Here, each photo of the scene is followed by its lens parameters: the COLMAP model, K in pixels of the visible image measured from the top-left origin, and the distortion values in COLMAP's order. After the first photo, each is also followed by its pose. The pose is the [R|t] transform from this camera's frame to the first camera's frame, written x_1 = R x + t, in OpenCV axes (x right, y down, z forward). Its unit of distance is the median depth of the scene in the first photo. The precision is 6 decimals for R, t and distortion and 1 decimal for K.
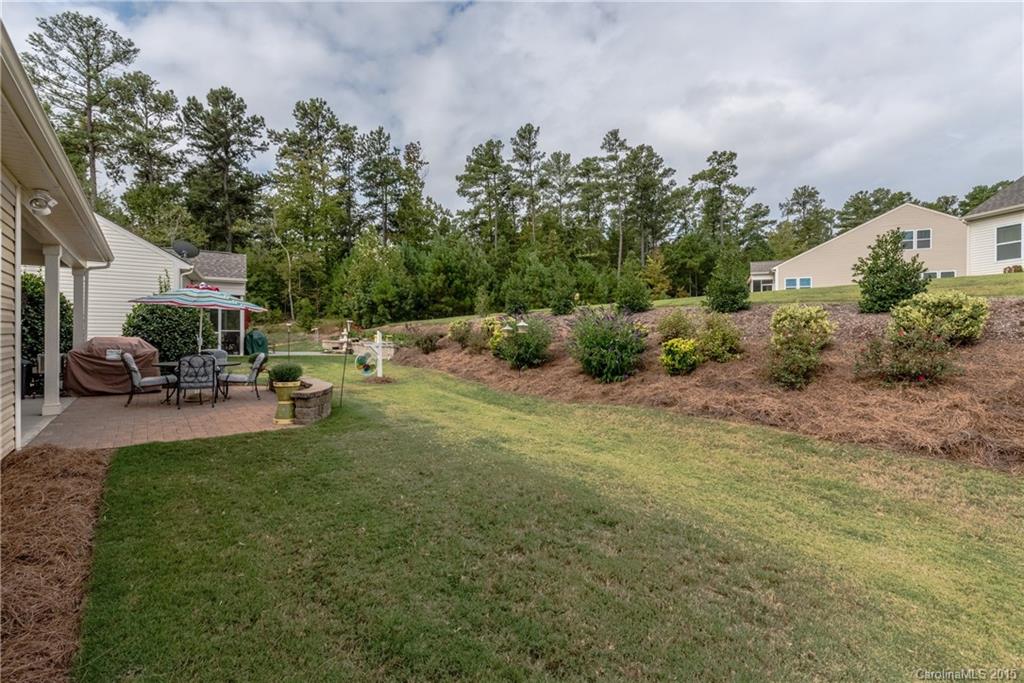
lens RADIAL K [[447.3, 0, 514.6], [0, 447.3, 343.1], [0, 0, 1]] dist [0.003272, -0.001997]
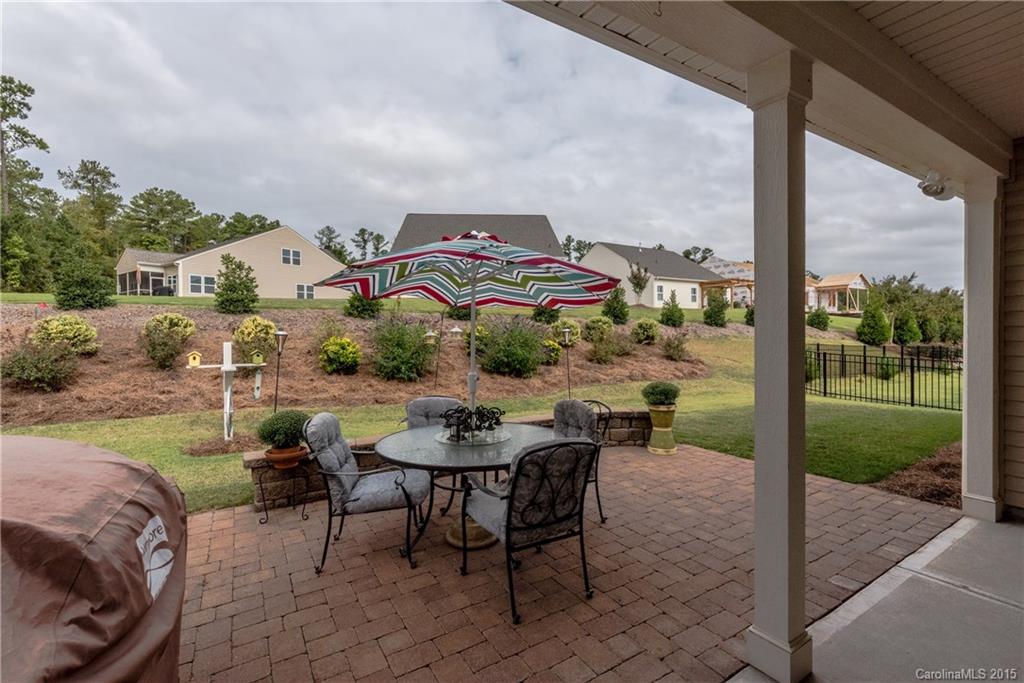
lens RADIAL K [[447.3, 0, 511.7], [0, 447.3, 337.3], [0, 0, 1]] dist [0.003272, -0.001997]
pose [[0.116805, -0.021242, 0.992928, -0.146765], [0.025766, 0.999500, 0.018351, -0.006796], [-0.992821, 0.023441, 0.117294, 0.124103]]
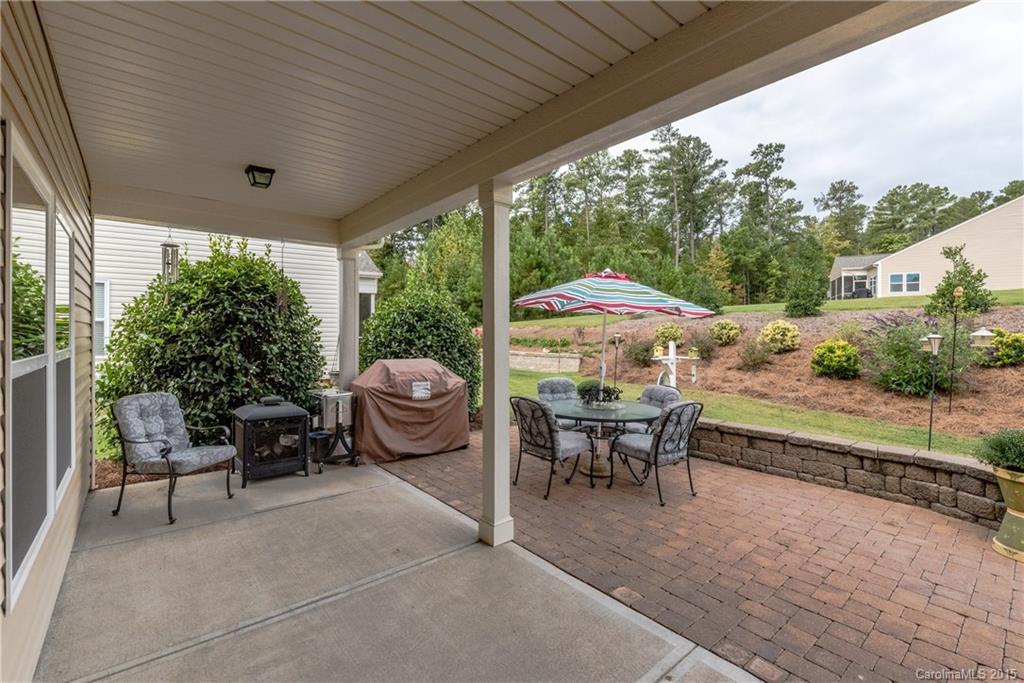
lens RADIAL K [[447.3, 0, 510.6], [0, 447.3, 337.6], [0, 0, 1]] dist [0.003272, -0.001997]
pose [[0.999697, -0.006397, 0.023756, -0.112704], [0.006630, 0.999930, -0.009765, -0.005541], [-0.023692, 0.009920, 0.999670, 0.056242]]
